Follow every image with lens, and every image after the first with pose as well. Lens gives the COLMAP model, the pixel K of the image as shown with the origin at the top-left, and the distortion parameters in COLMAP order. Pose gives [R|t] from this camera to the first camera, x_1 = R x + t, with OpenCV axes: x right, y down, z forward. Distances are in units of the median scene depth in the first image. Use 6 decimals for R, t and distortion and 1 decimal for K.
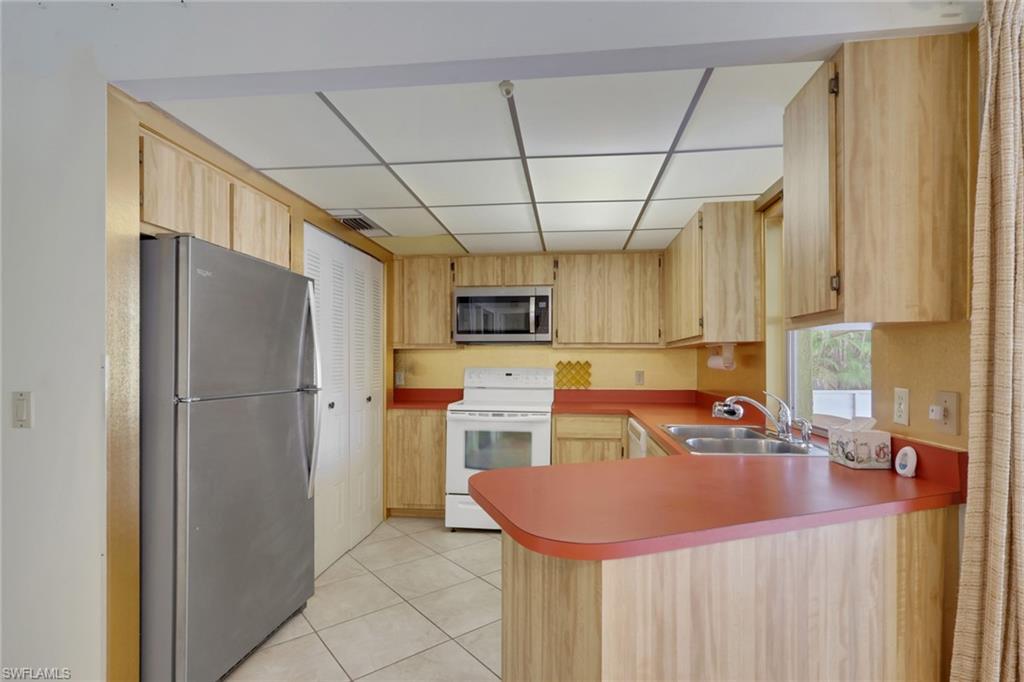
lens RADIAL K [[501.1, 0, 509.5], [0, 501.1, 362.9], [0, 0, 1]] dist [0.001391, 0.001580]
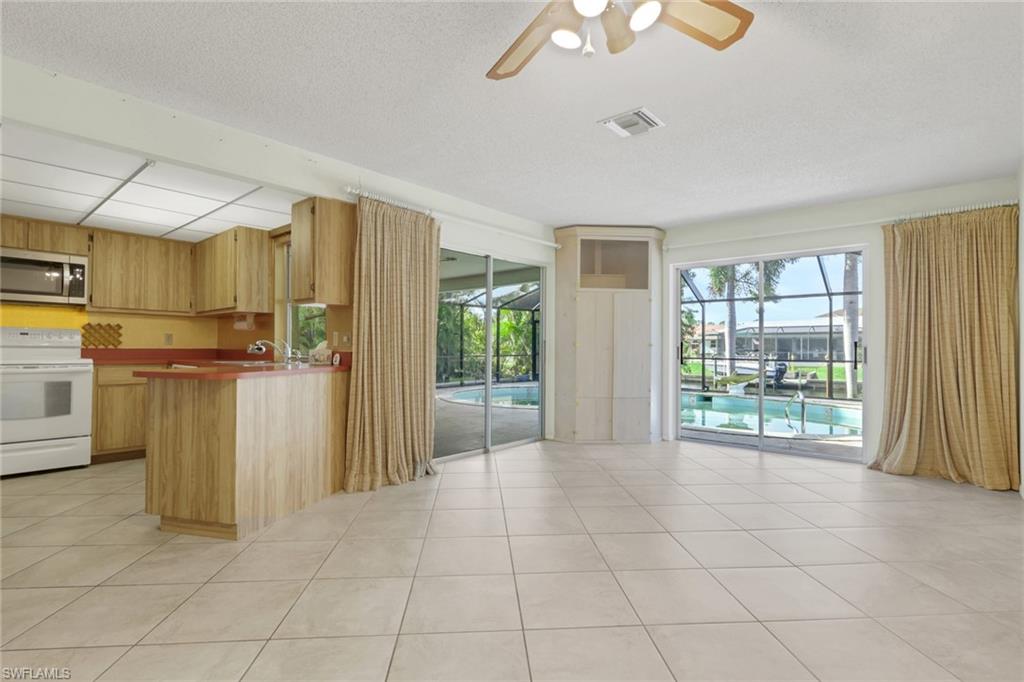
lens RADIAL K [[501.1, 0, 516.2], [0, 501.1, 343.8], [0, 0, 1]] dist [0.001391, 0.001580]
pose [[0.562898, 0.011774, 0.826443, -0.313216], [-0.005235, 0.999929, -0.010681, 0.053790], [-0.826510, 0.001686, 0.562920, -0.464276]]
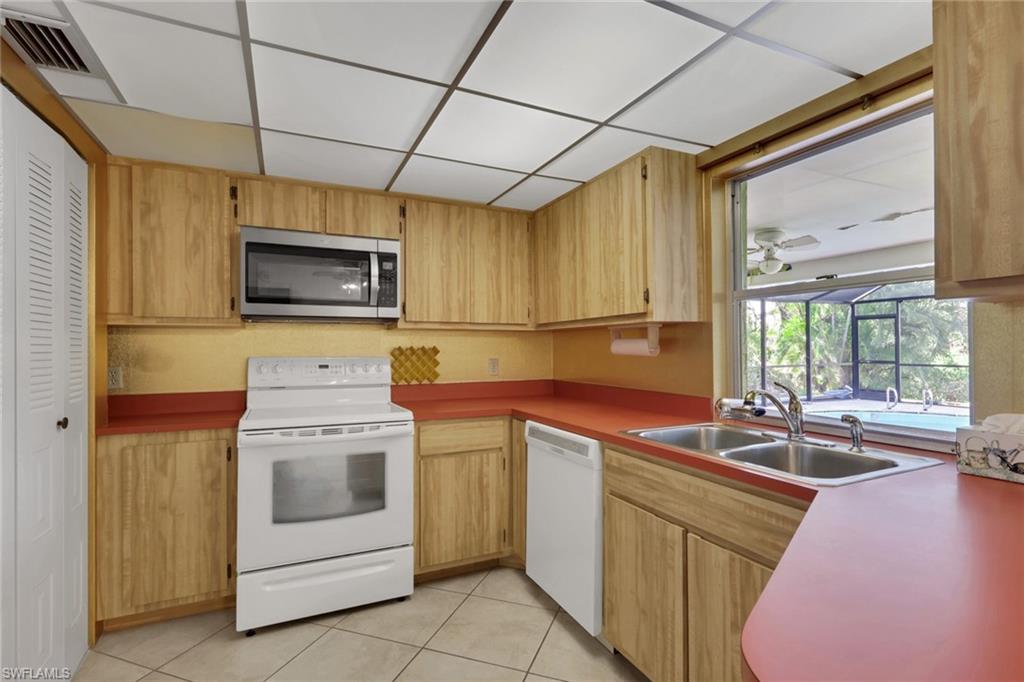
lens RADIAL K [[501.1, 0, 517.3], [0, 501.1, 346.5], [0, 0, 1]] dist [0.001391, 0.001580]
pose [[0.848362, -0.001779, 0.529413, -0.150597], [0.005686, 0.999967, -0.005751, 0.001220], [-0.529385, 0.007889, 0.848345, 0.312339]]
